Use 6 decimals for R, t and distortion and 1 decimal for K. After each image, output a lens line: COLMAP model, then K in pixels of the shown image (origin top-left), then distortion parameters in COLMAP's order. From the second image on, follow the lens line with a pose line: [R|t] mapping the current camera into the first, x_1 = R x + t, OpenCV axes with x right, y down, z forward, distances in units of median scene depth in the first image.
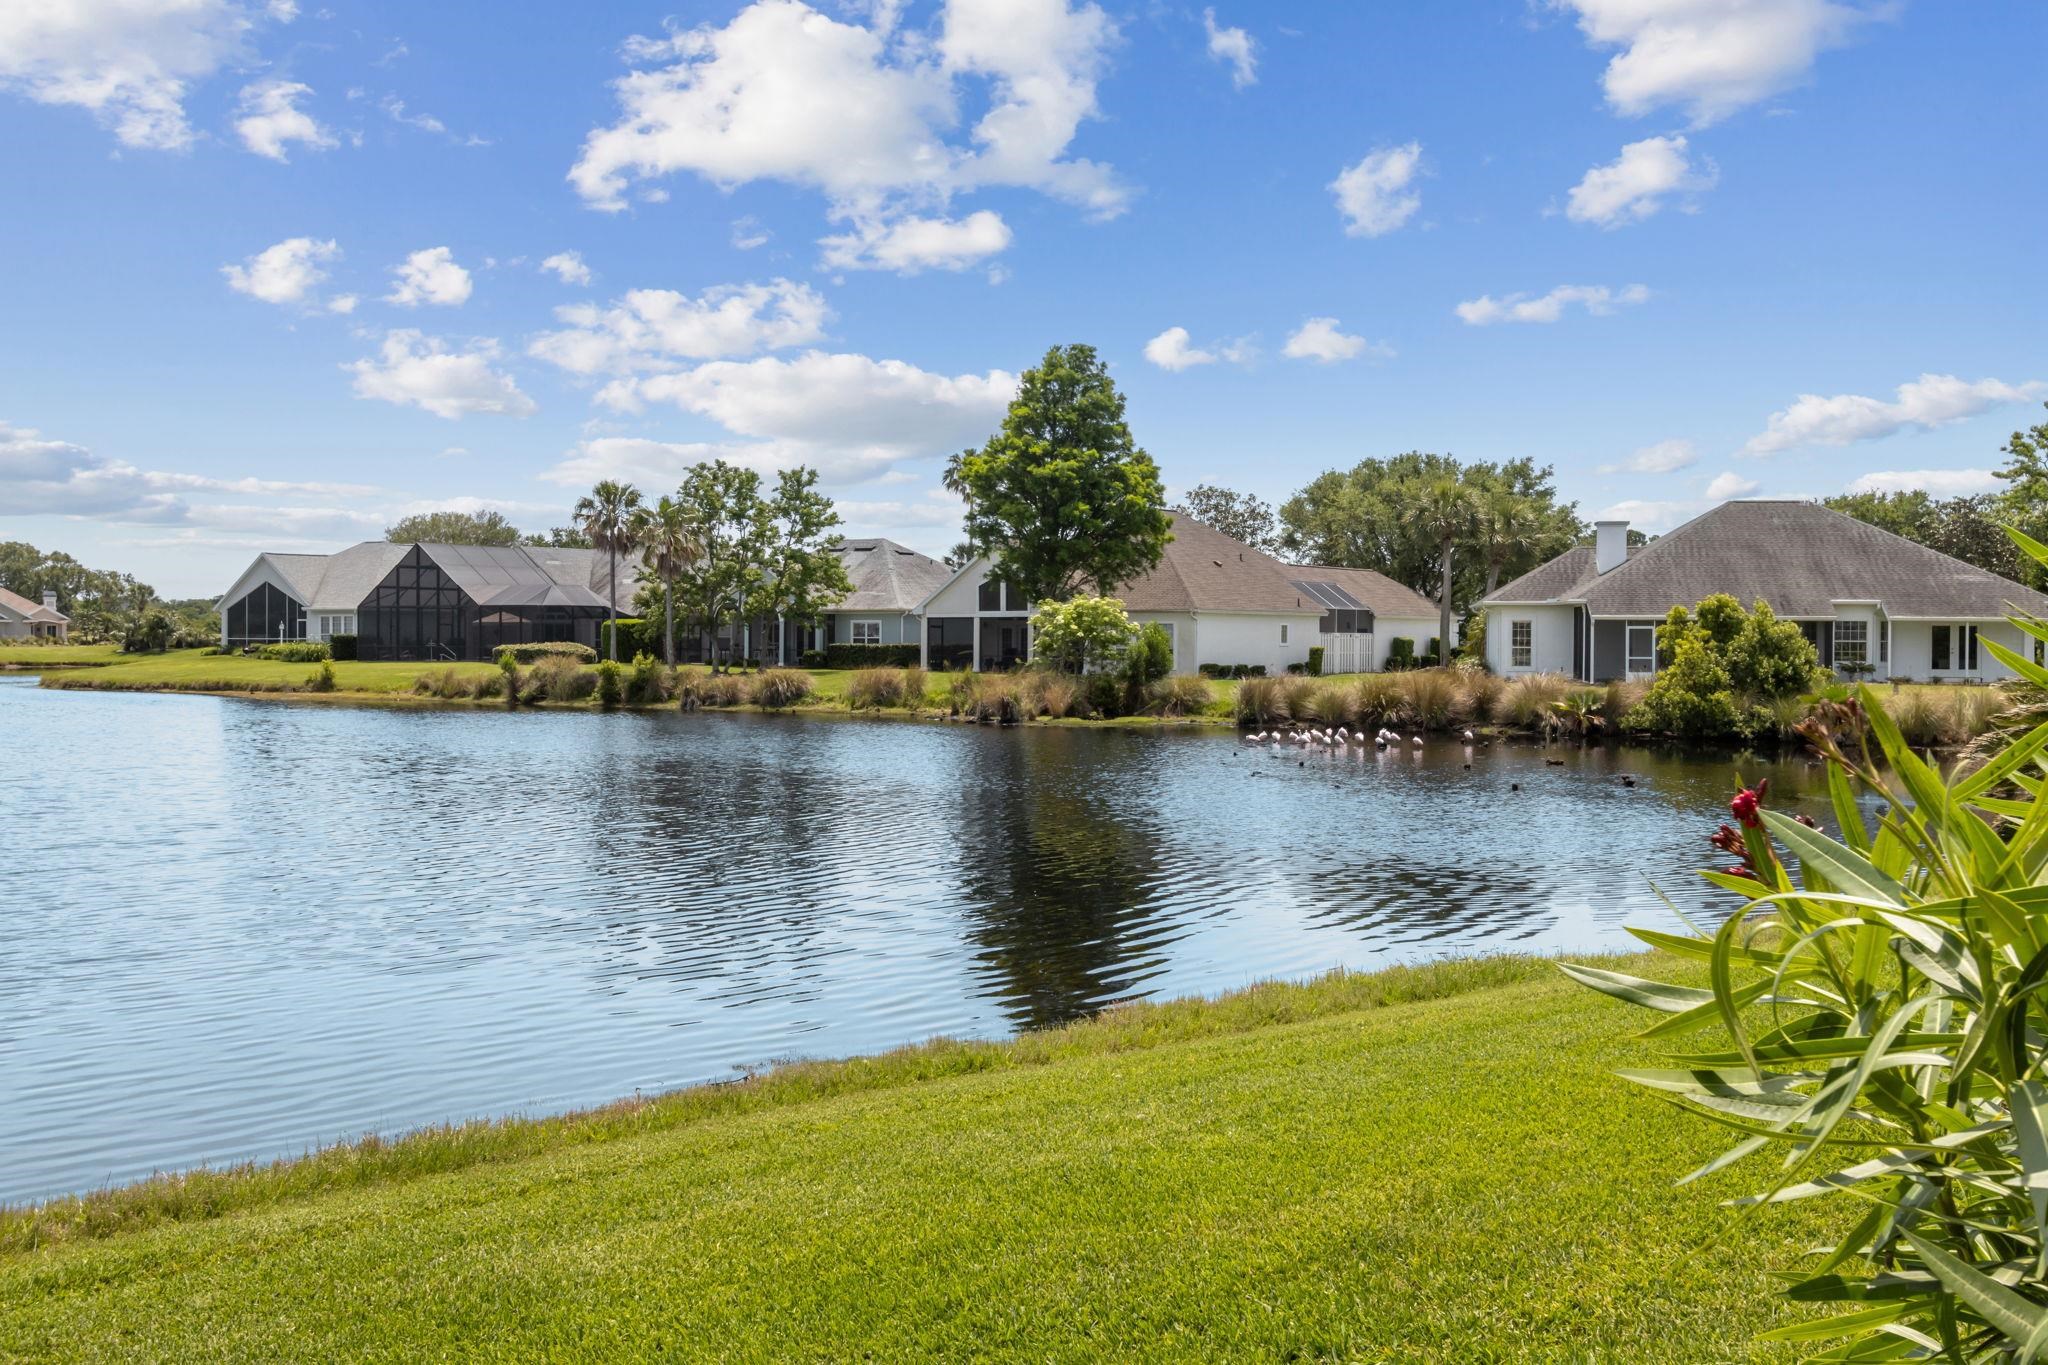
lens RADIAL K [[1984.5, 0, 1024.0], [0, 1984.5, 682.5], [0, 0, 1]] dist [-0.007038, -0.017406]
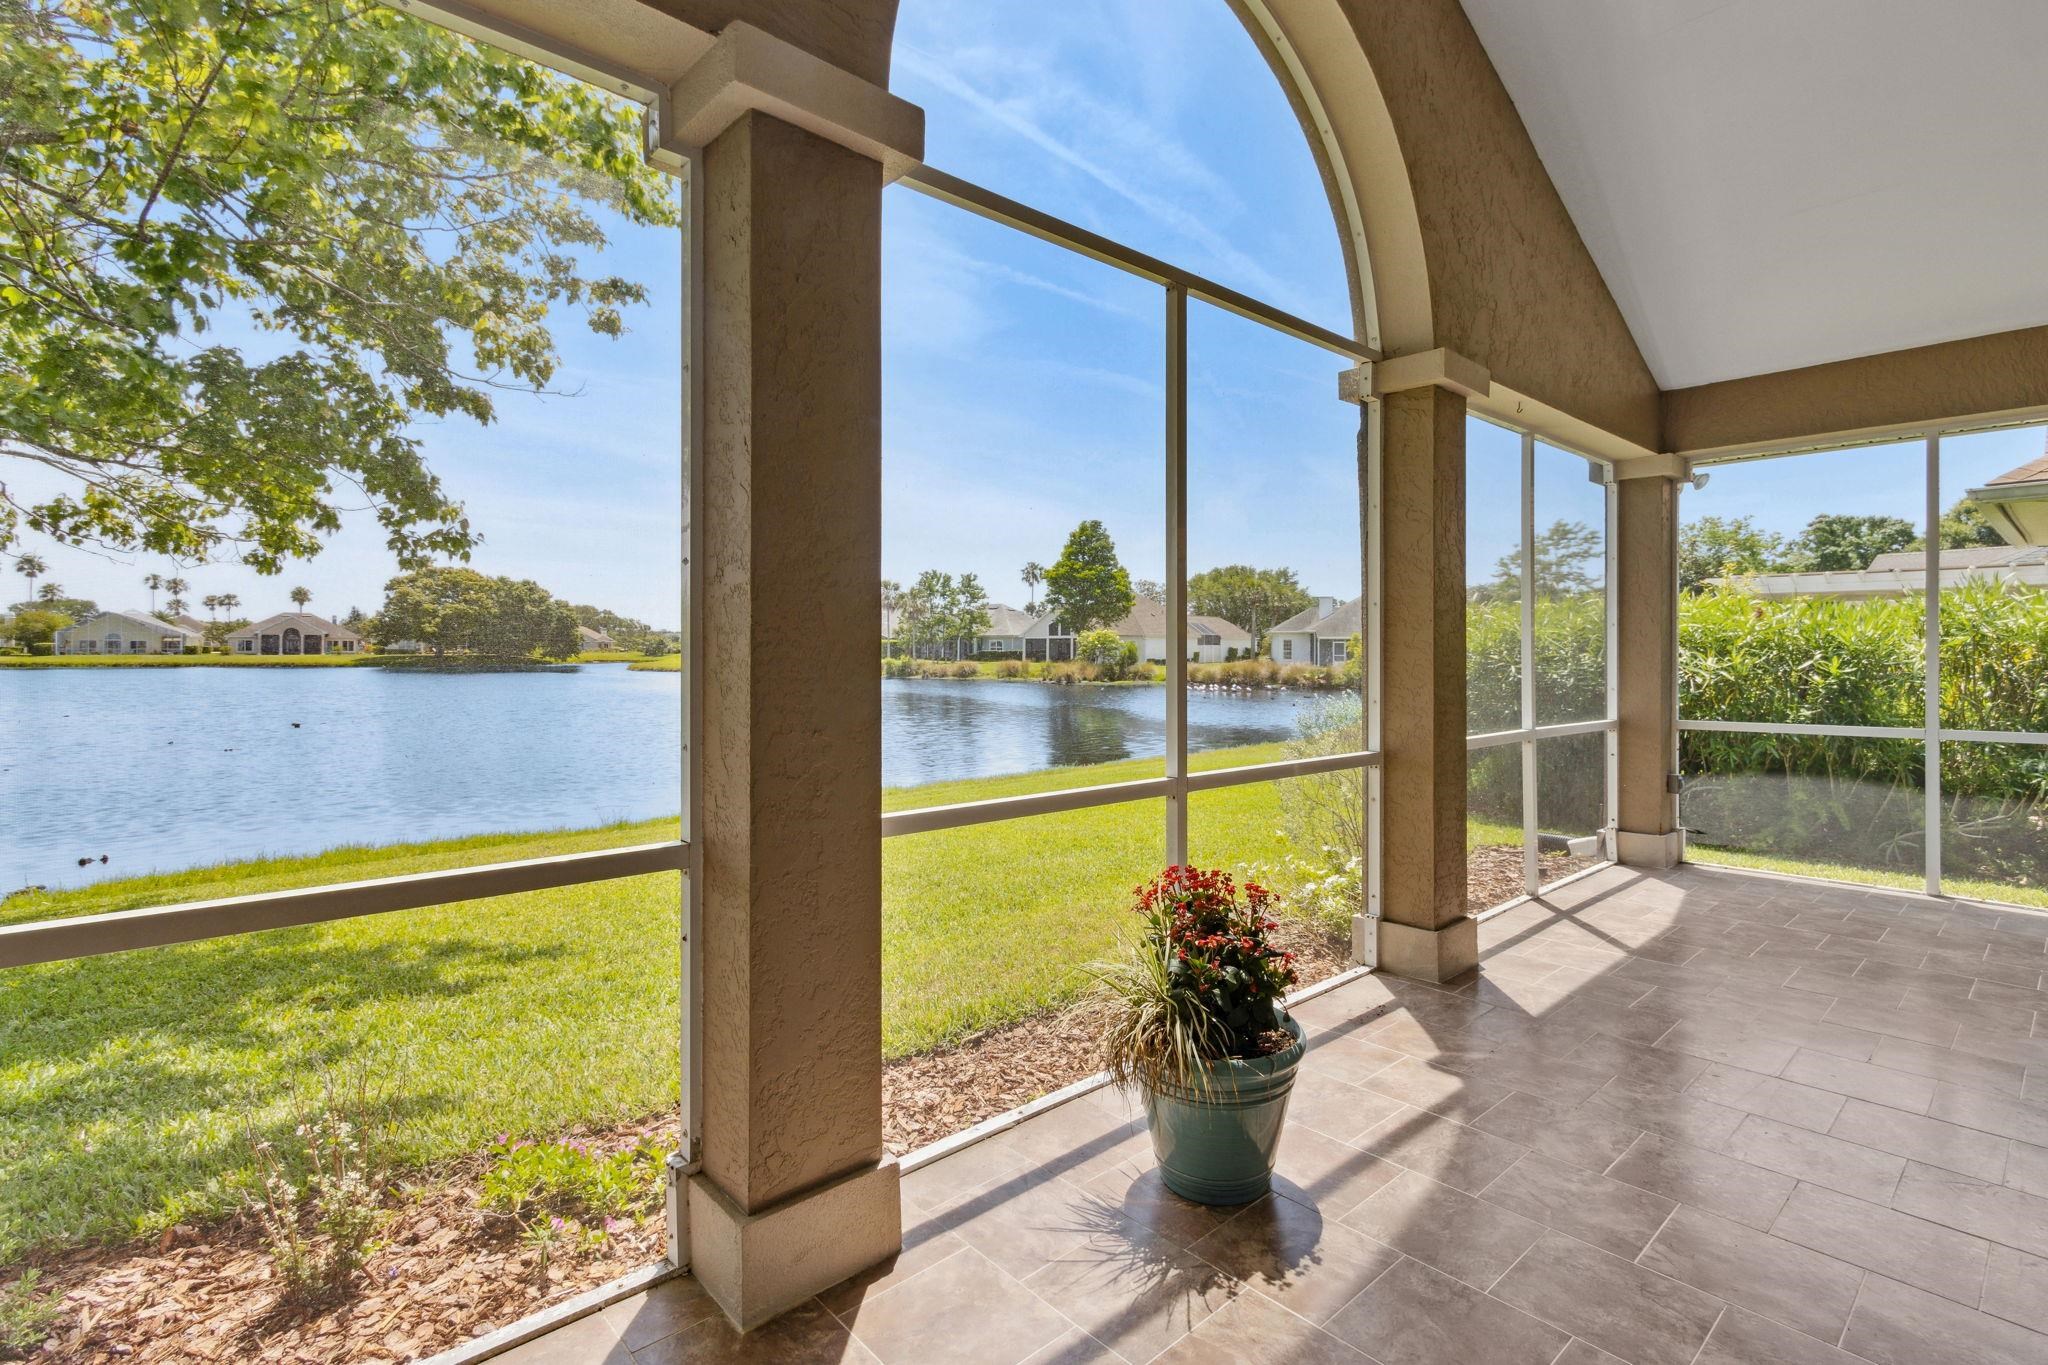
lens RADIAL K [[953.0, 0, 1036.6], [0, 953.0, 651.1], [0, 0, 1]] dist [0.005119, -0.003410]
pose [[0.999998, -0.001927, 0.000403, -0.039394], [0.001934, 0.999812, -0.019308, 0.003119], [-0.000366, 0.019309, 0.999813, -0.104819]]
